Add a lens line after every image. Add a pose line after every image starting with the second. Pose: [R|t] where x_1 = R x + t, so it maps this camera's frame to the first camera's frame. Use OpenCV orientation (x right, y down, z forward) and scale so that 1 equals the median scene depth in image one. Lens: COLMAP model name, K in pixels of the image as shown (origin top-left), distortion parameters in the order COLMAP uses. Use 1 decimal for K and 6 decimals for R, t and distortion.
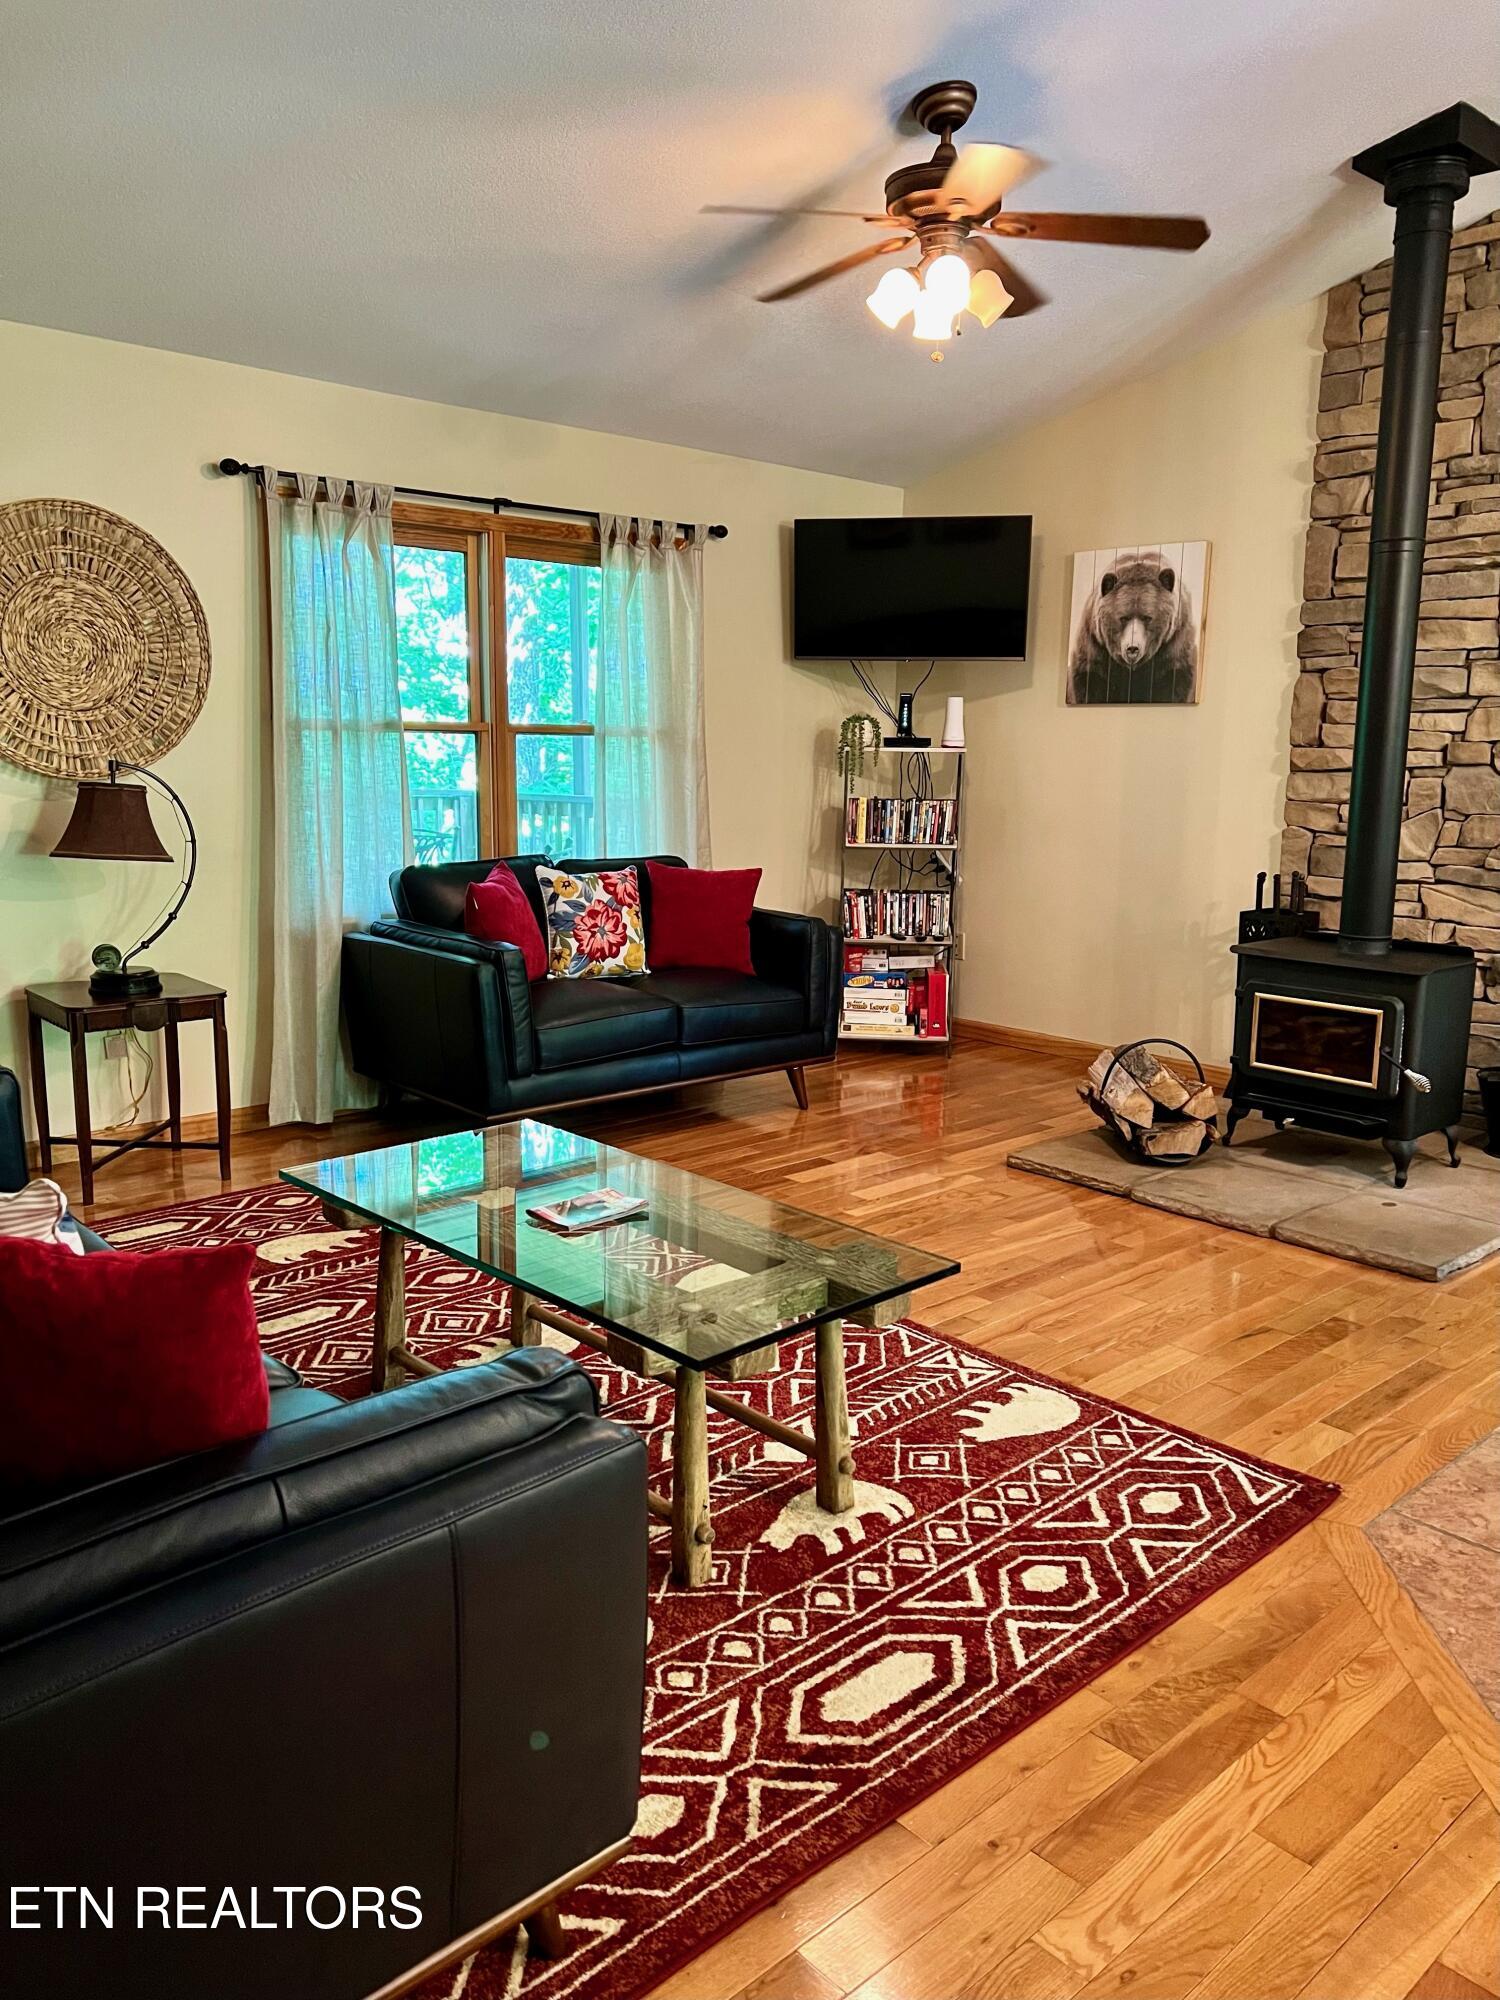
lens RADIAL K [[1496.6, 0, 750.8], [0, 1496.6, 1006.2], [0, 0, 1]] dist [0.045756, -0.042363]
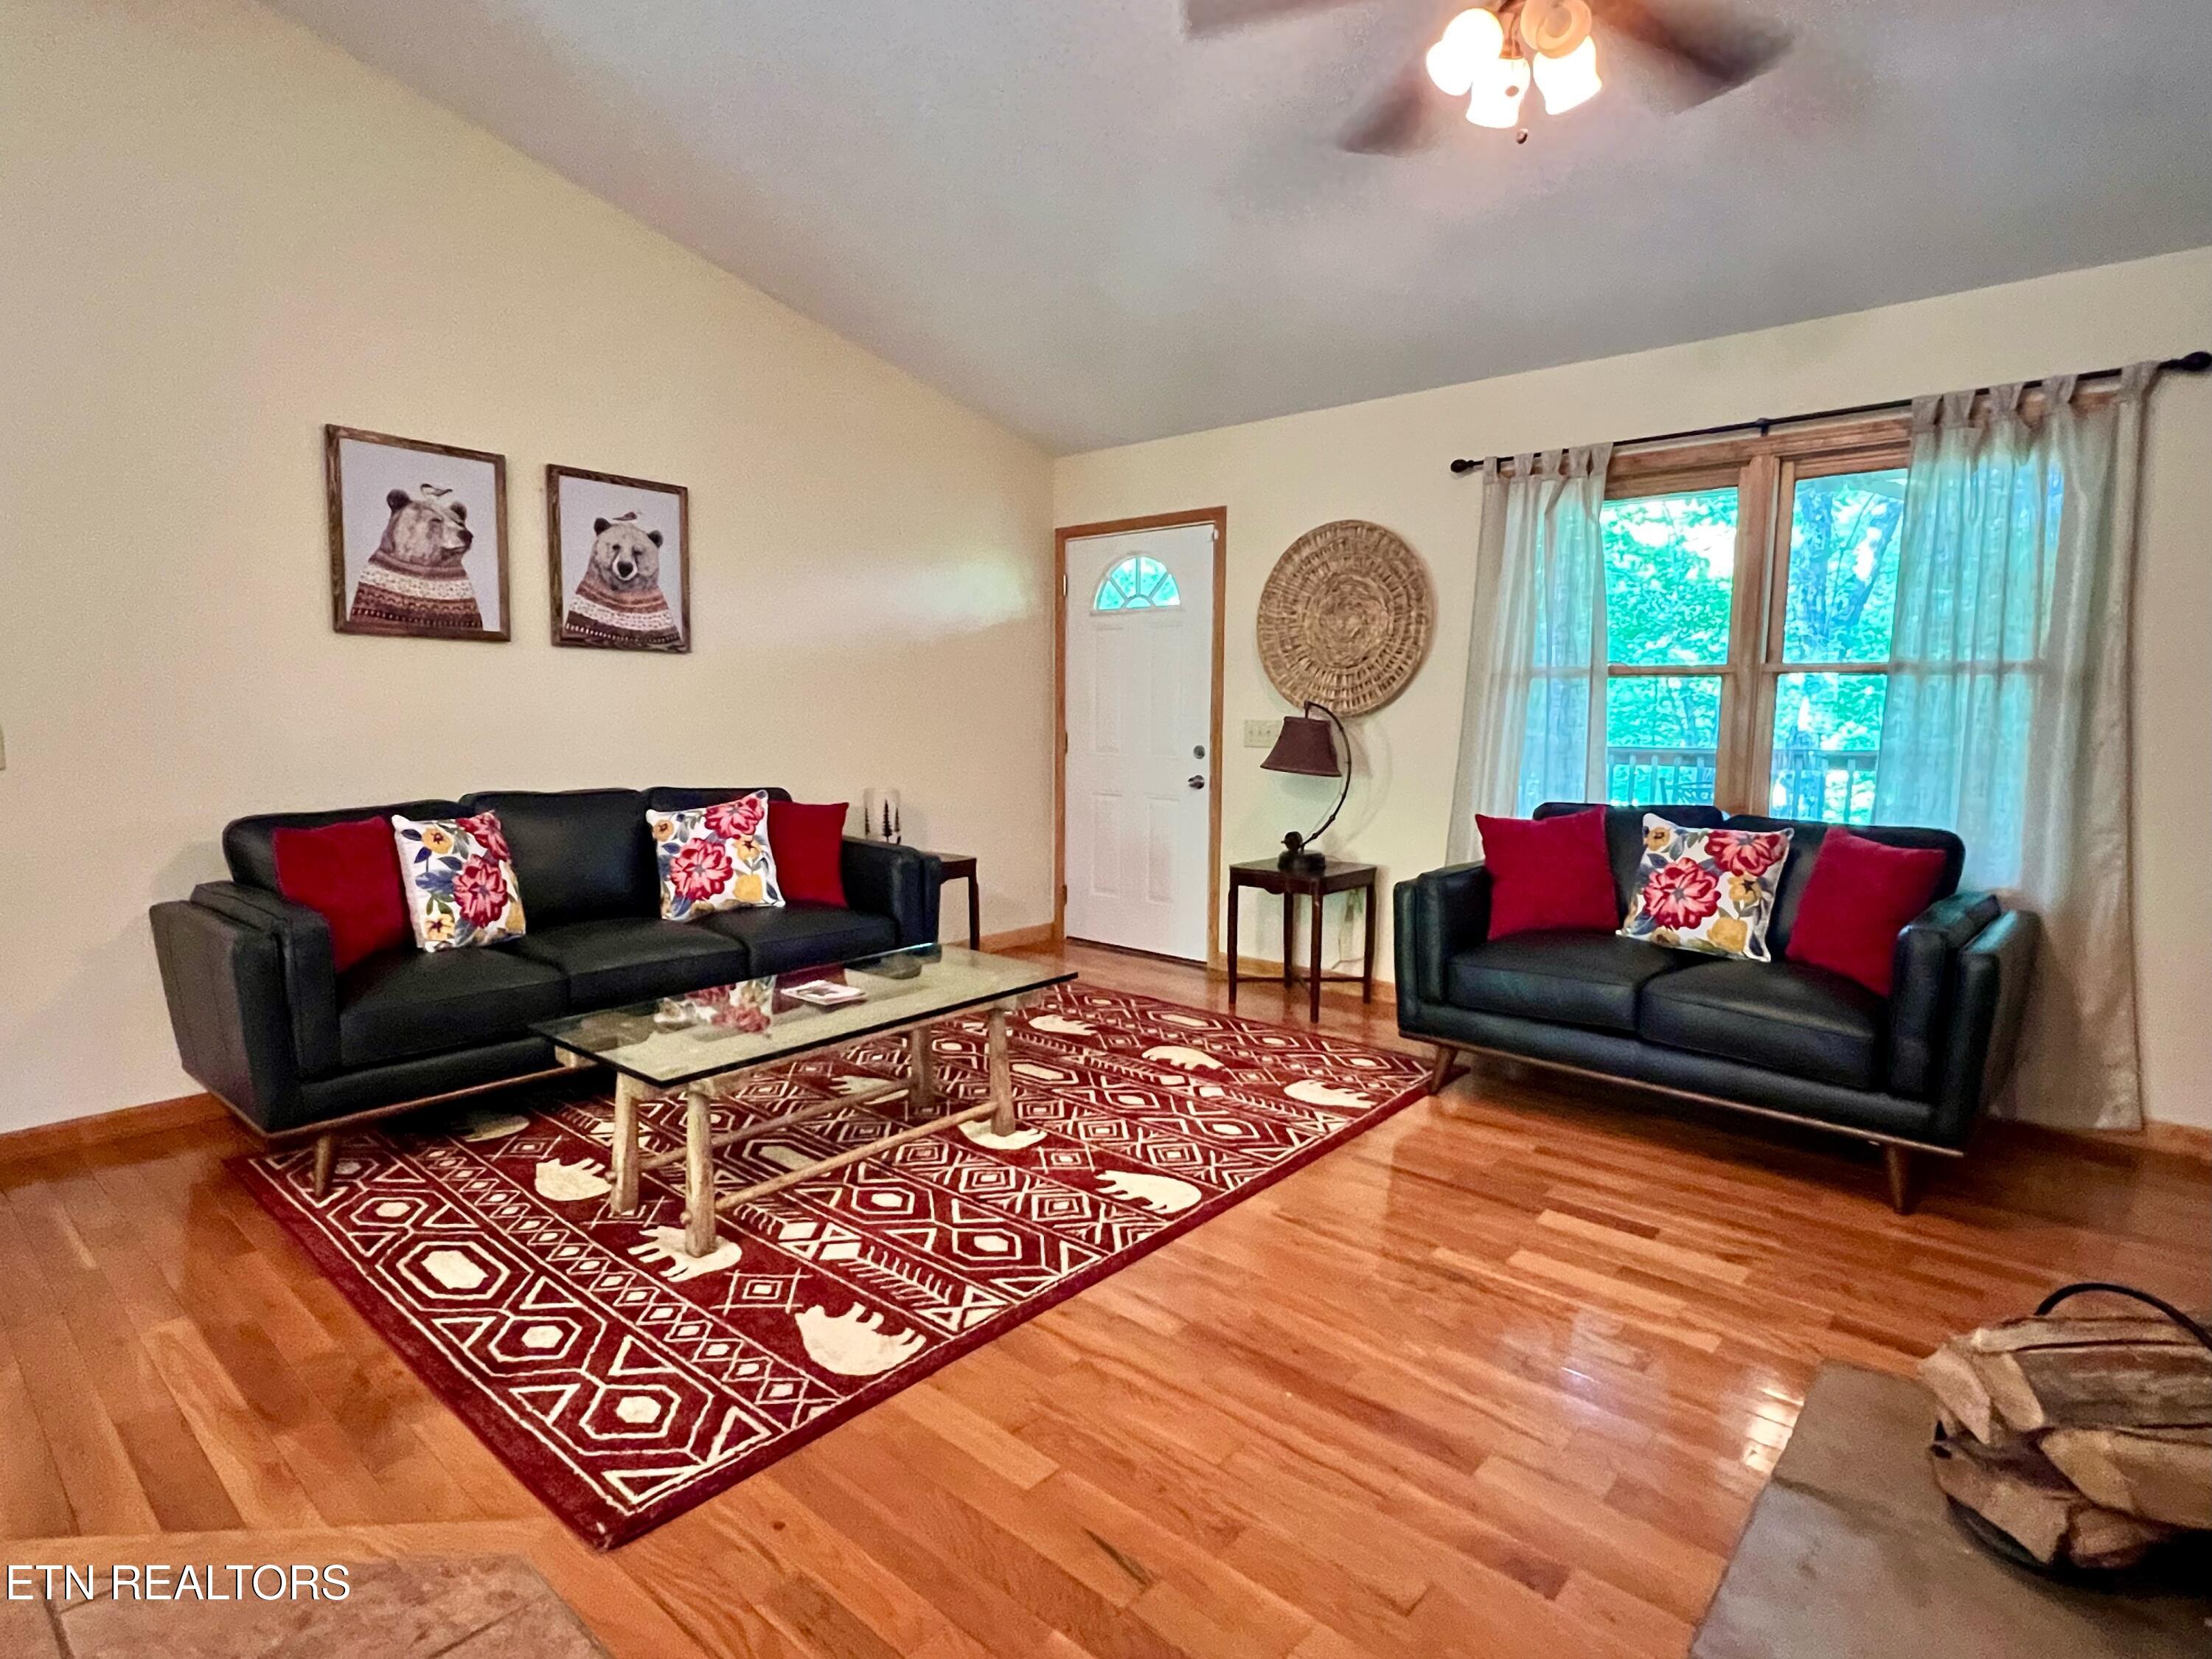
lens RADIAL K [[1166.3, 0, 1109.8], [0, 1166.3, 813.1], [0, 0, 1]] dist [0.004047, 0.000417]
pose [[0.100777, 0.079014, -0.991766, 0.931063], [-0.184001, 0.981125, 0.059470, -0.133873], [0.977746, 0.176492, 0.113414, 1.048655]]
